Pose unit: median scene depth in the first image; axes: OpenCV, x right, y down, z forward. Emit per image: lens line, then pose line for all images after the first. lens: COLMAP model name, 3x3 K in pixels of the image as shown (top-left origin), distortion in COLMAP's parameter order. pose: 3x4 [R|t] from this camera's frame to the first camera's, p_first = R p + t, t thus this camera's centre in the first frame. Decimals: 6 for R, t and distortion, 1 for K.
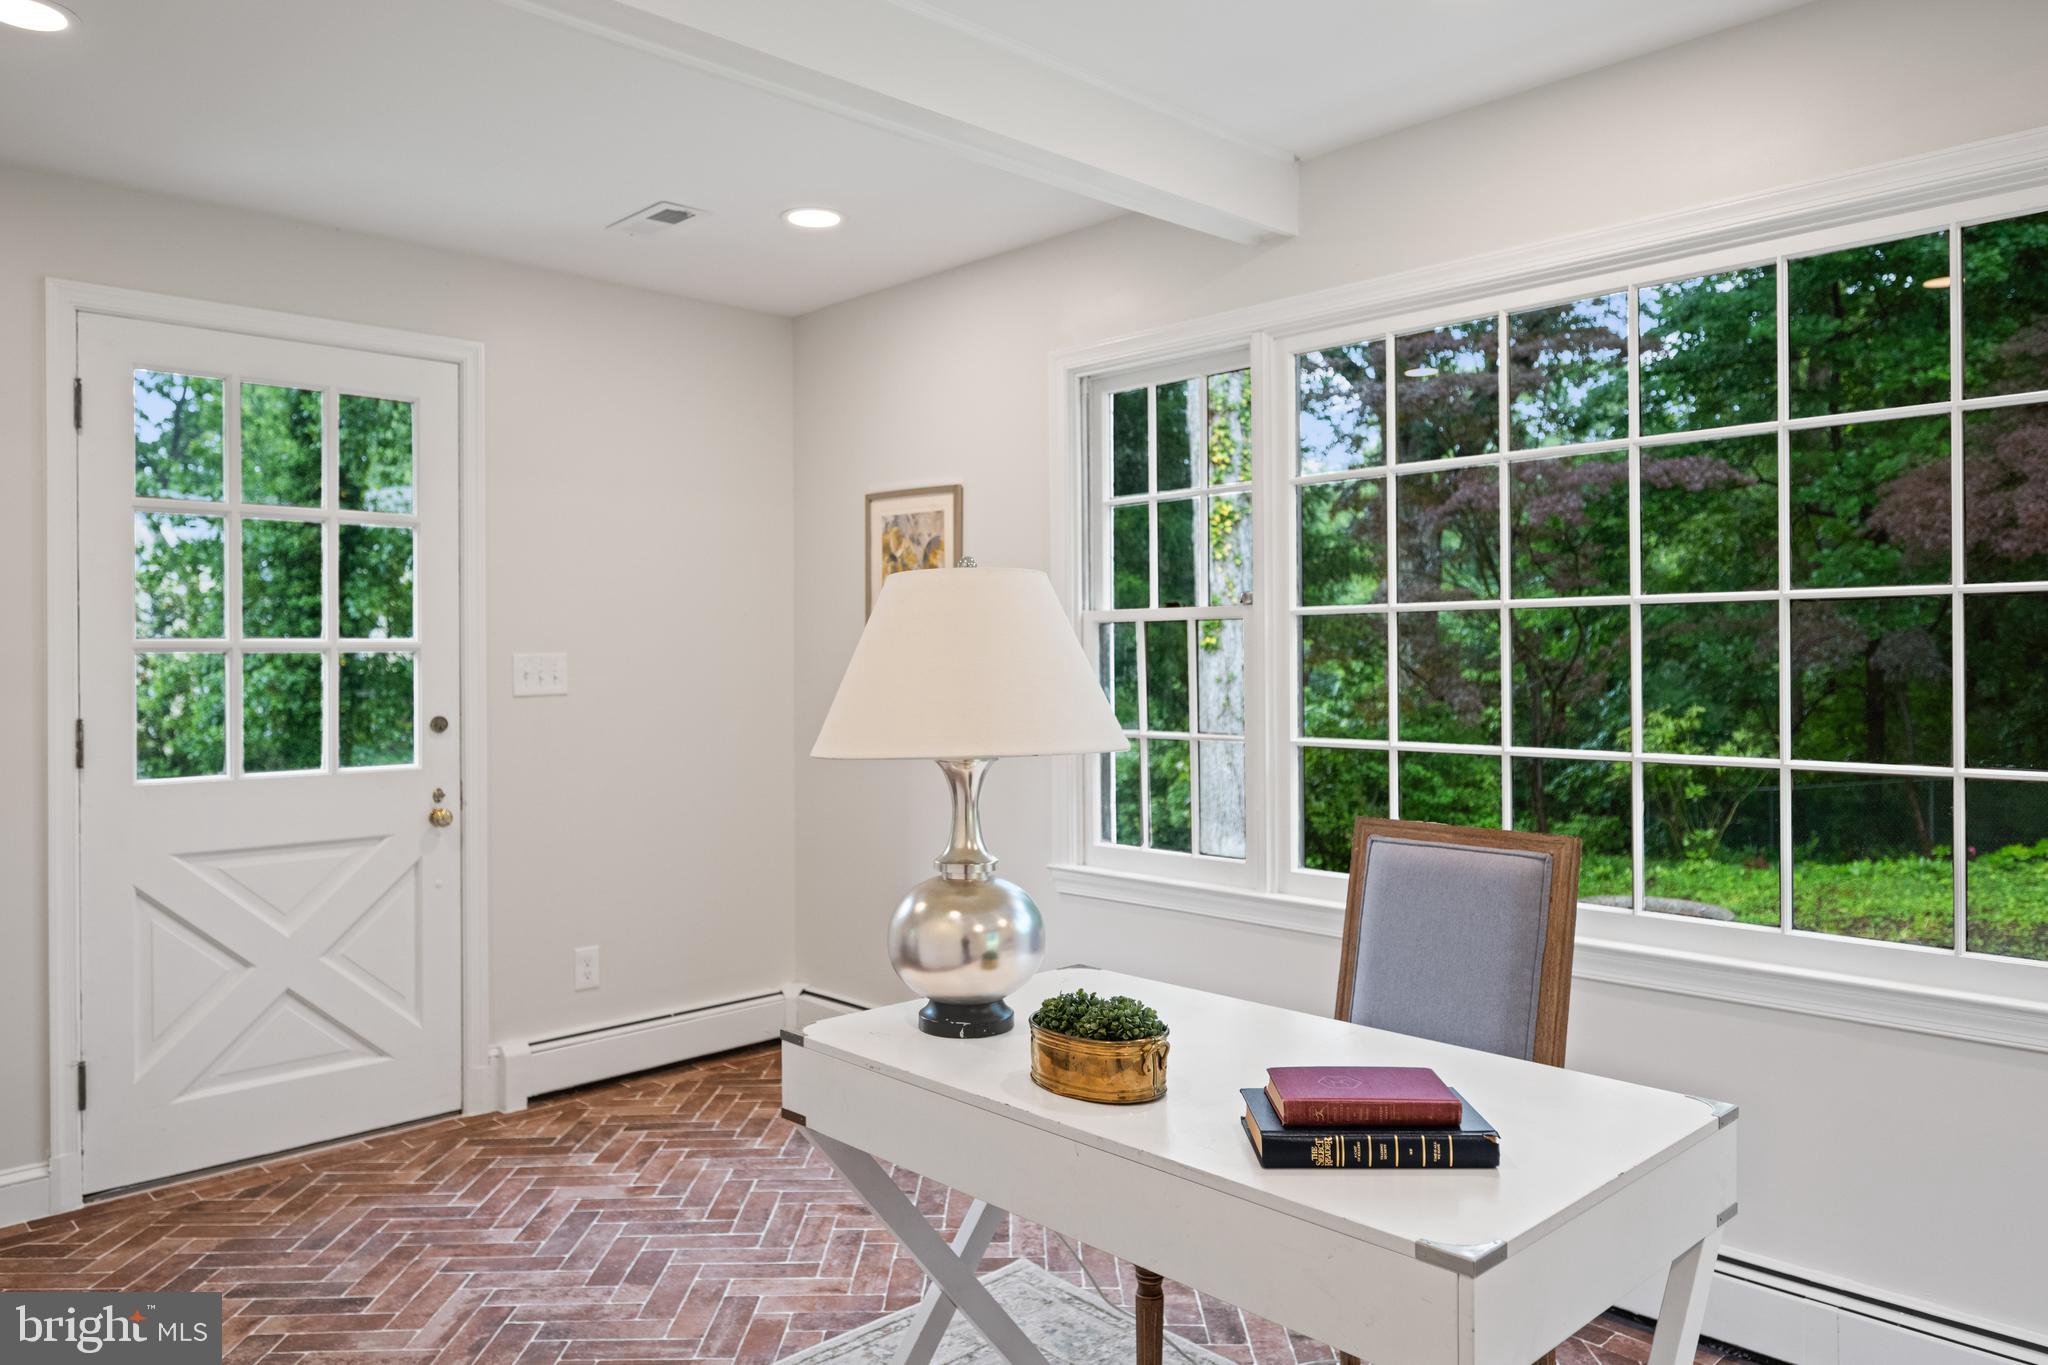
lens RADIAL K [[1406.0, 0, 1023.2], [0, 1406.0, 672.2], [0, 0, 1]] dist [-0.004690, -0.000215]
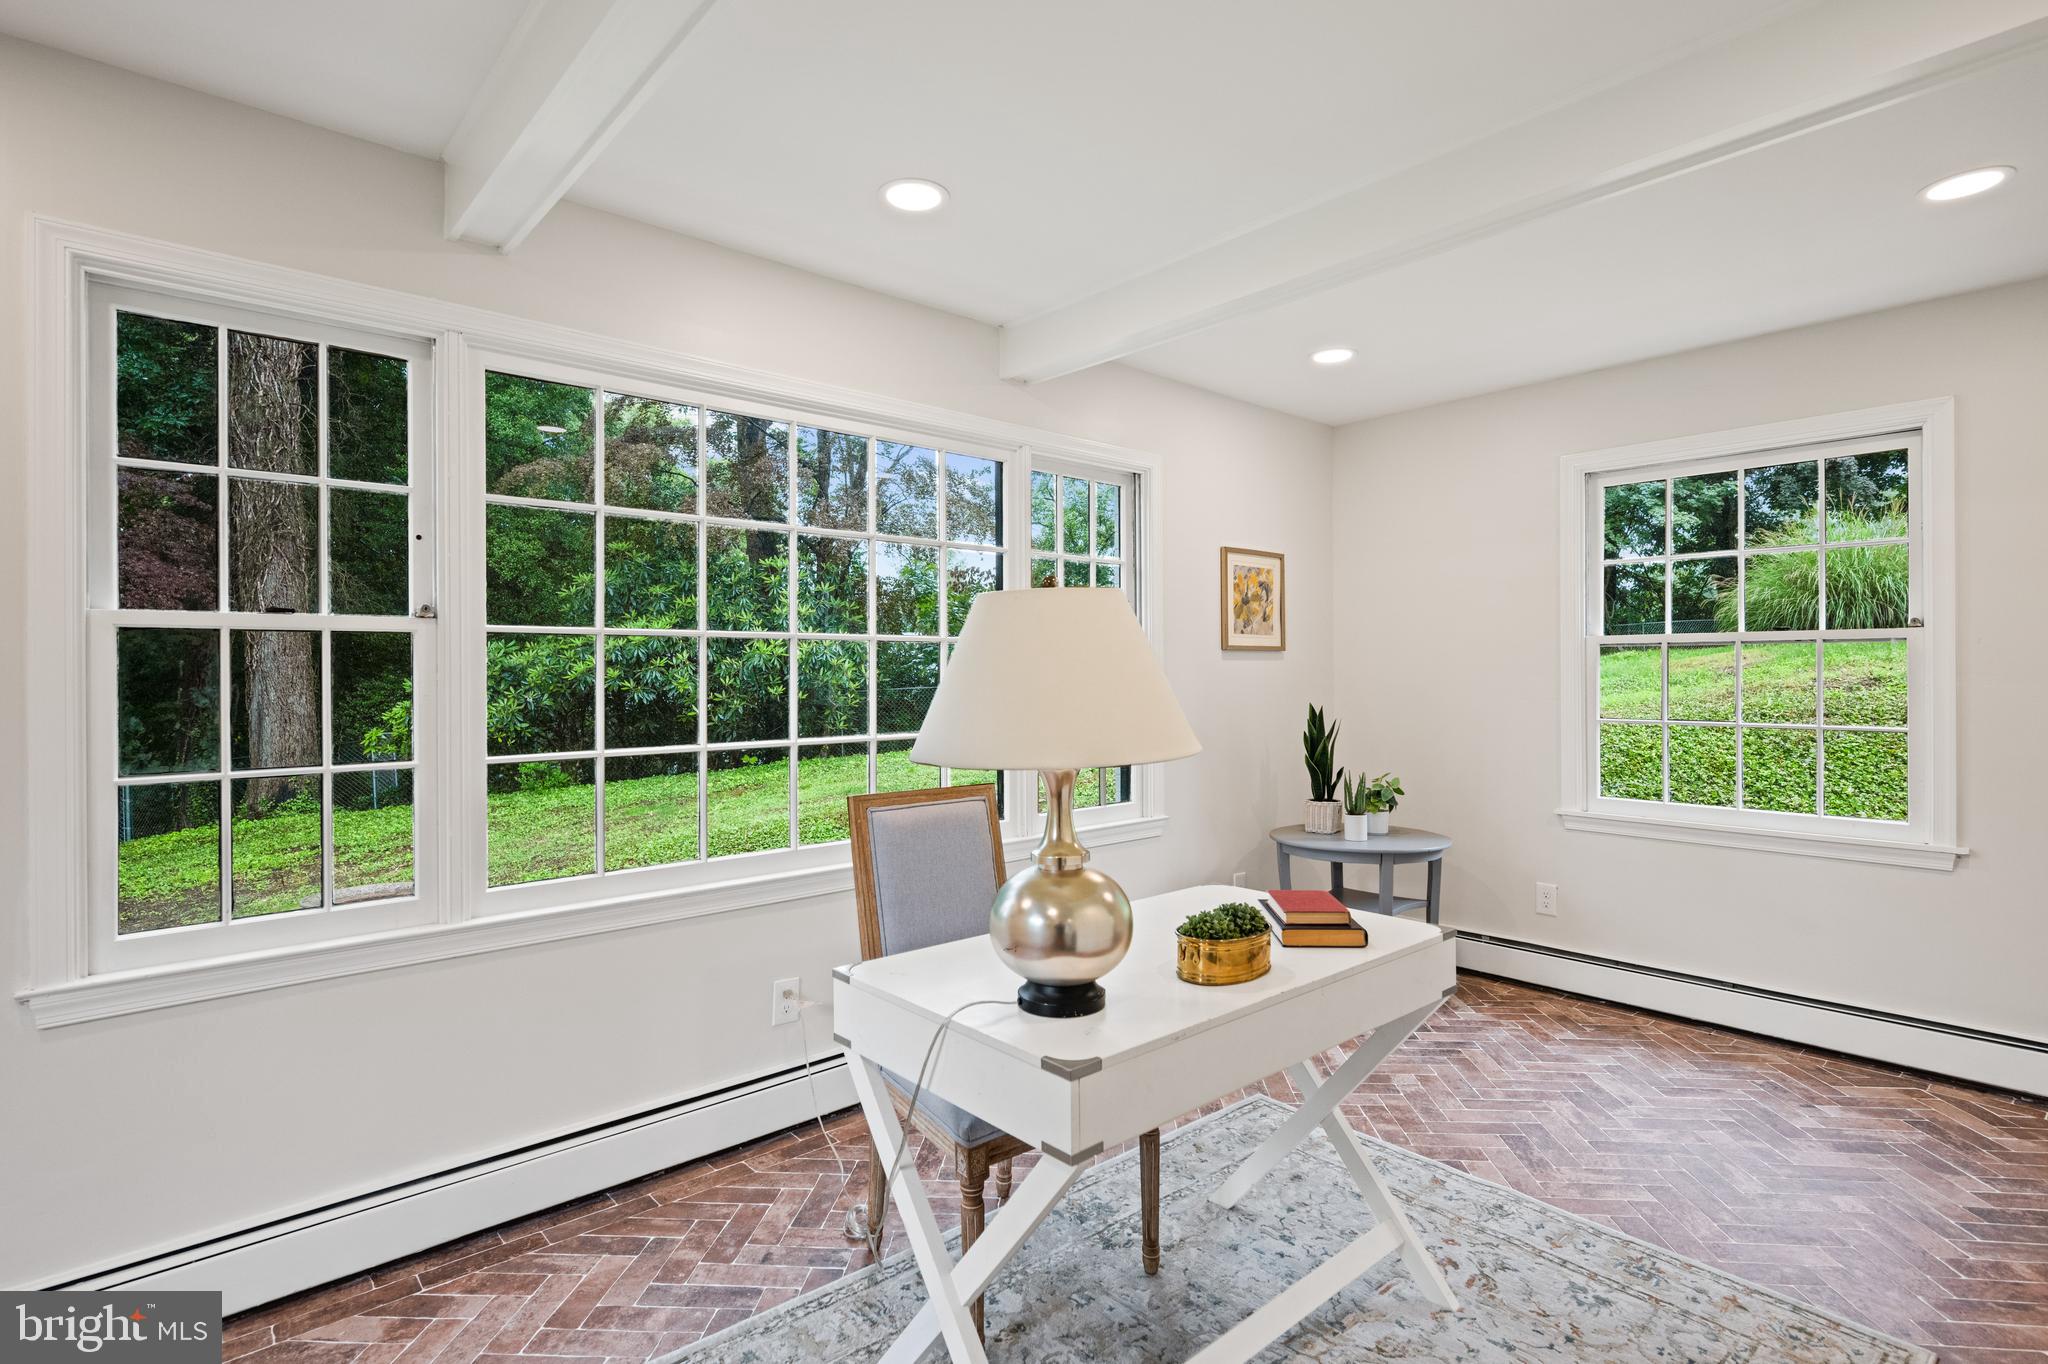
lens RADIAL K [[1023.7, 0, 1024.0], [0, 1023.7, 682.0], [0, 0, 1]] dist [-0.000187, -0.000064]
pose [[0.053262, -0.003828, 0.998573, -0.544784], [0.004298, 0.999984, 0.003604, -0.009208], [-0.998571, 0.004100, 0.053278, 0.636635]]
